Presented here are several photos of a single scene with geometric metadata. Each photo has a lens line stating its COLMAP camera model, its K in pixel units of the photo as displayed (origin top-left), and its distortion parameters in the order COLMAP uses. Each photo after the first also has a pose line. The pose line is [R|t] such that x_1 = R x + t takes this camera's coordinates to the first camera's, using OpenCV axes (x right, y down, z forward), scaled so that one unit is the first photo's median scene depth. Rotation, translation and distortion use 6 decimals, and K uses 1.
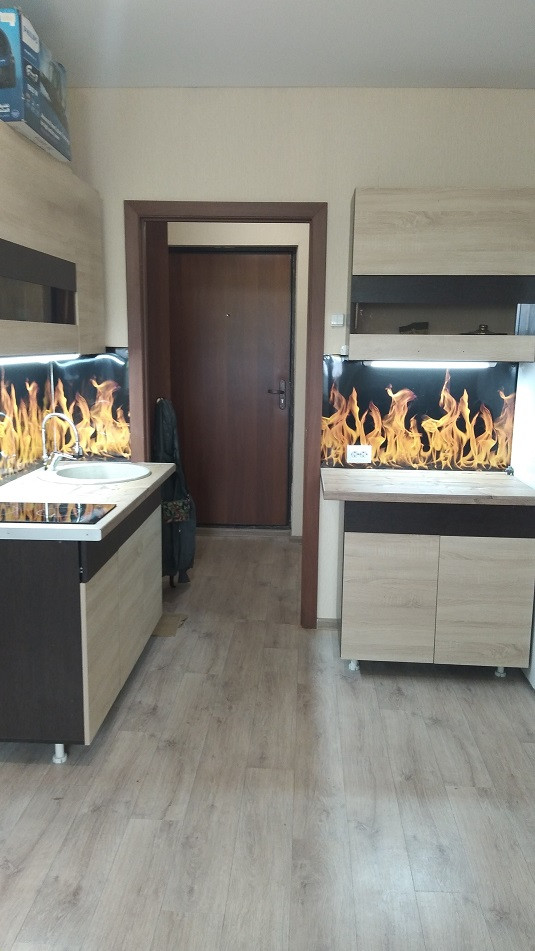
lens RADIAL K [[727.5, 0, 271.2], [0, 727.5, 477.1], [0, 0, 1]] dist [0.110358, -0.191196]
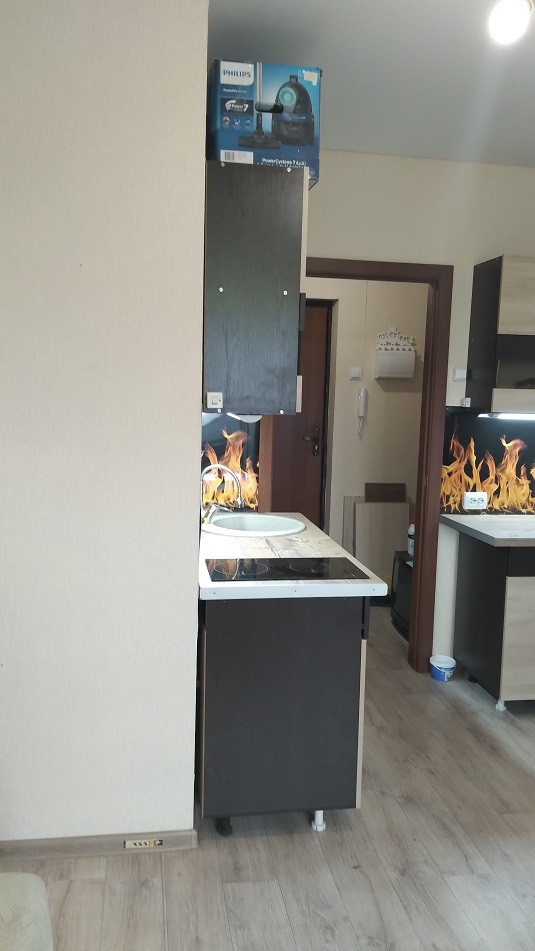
lens RADIAL K [[727.5, 0, 271.2], [0, 727.5, 477.1], [0, 0, 1]] dist [0.110358, -0.191196]
pose [[0.975888, -0.011231, 0.217984, -0.394994], [0.024052, 0.998127, -0.056254, -0.013179], [-0.216944, 0.060140, 0.974330, 0.036635]]
